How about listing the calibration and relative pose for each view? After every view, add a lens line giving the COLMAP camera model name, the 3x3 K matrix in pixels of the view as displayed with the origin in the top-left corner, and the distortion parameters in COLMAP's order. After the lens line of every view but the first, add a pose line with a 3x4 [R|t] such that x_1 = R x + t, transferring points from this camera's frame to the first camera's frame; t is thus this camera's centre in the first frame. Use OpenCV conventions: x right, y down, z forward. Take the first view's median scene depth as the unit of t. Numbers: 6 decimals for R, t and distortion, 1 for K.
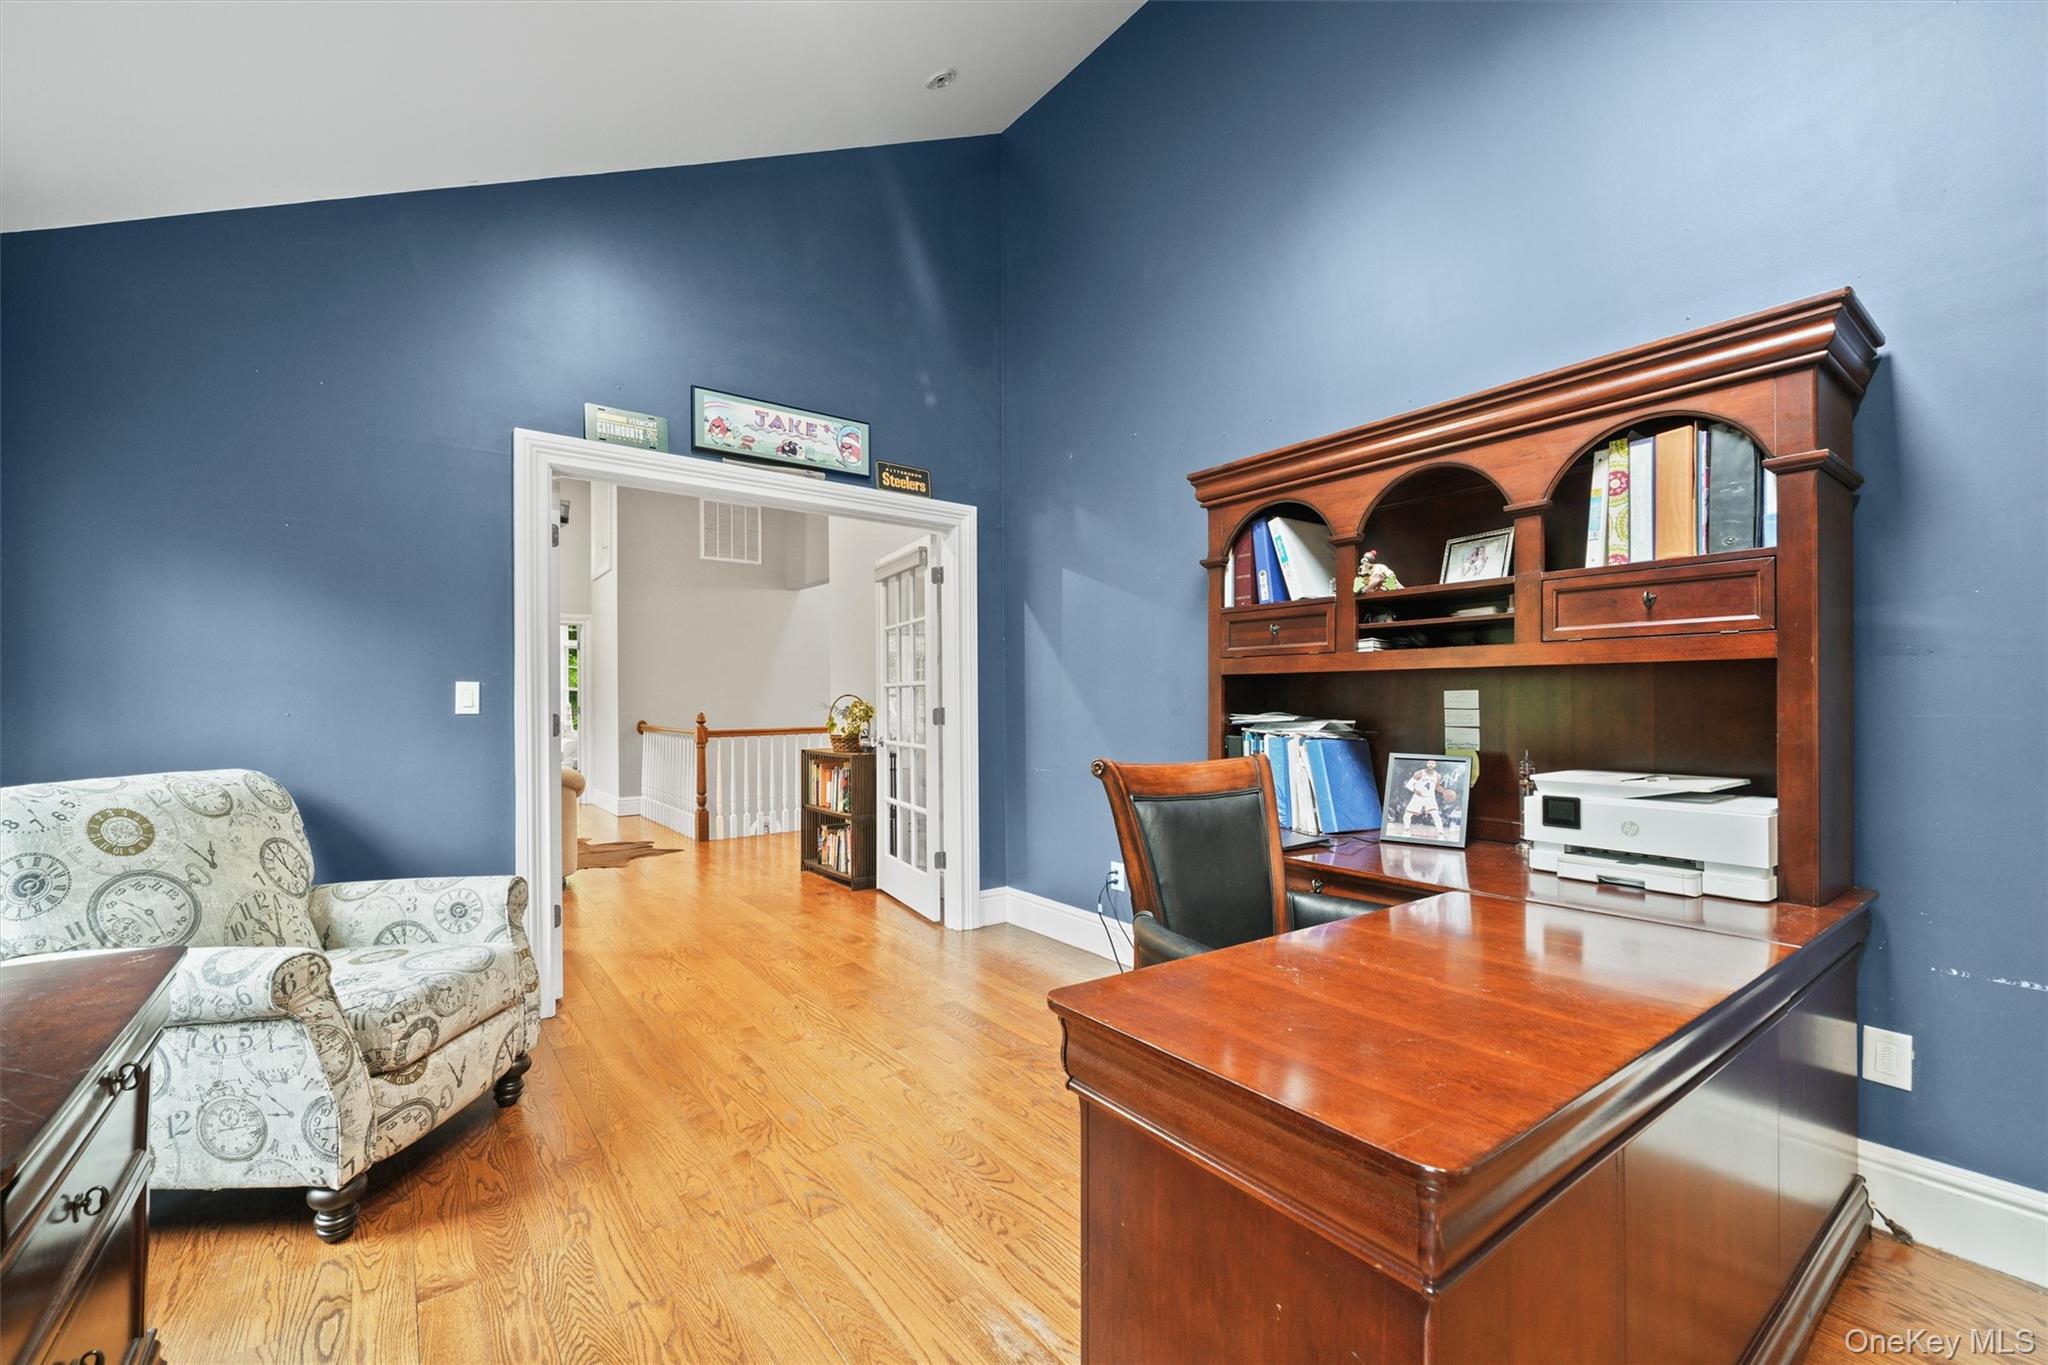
lens RADIAL K [[862.0, 0, 1014.0], [0, 862.0, 675.0], [0, 0, 1]] dist [-0.000874, -0.000520]
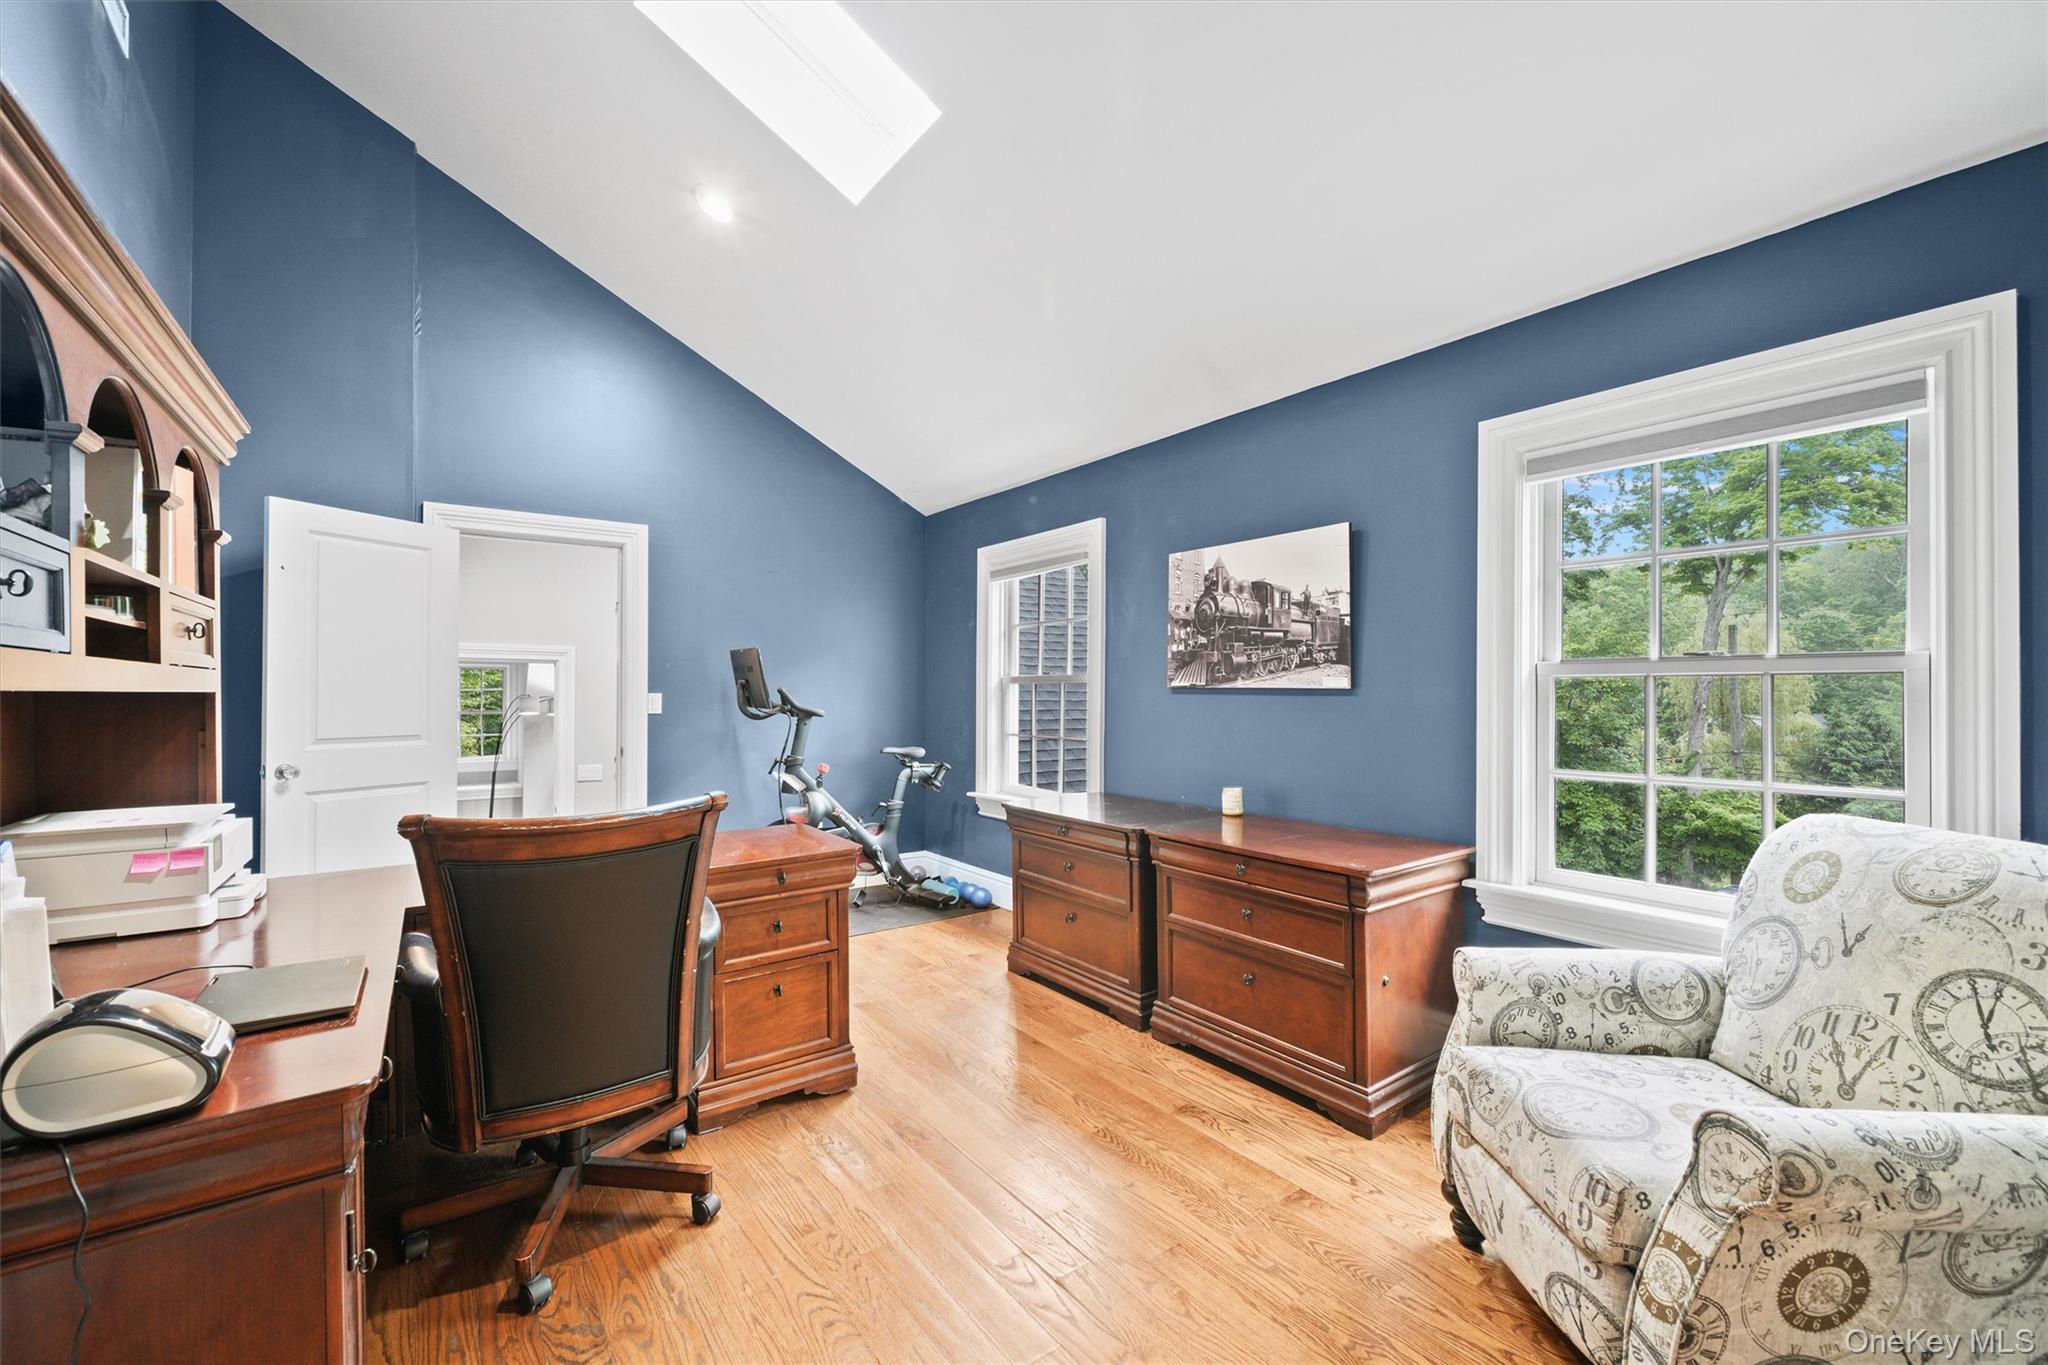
lens RADIAL K [[862.0, 0, 1014.0], [0, 862.0, 675.0], [0, 0, 1]] dist [-0.000874, -0.000520]
pose [[-0.999911, 0.008540, 0.010270, -0.211713], [0.008180, 0.999368, -0.034587, -0.000408], [-0.010558, -0.034500, -0.999349, 1.751159]]
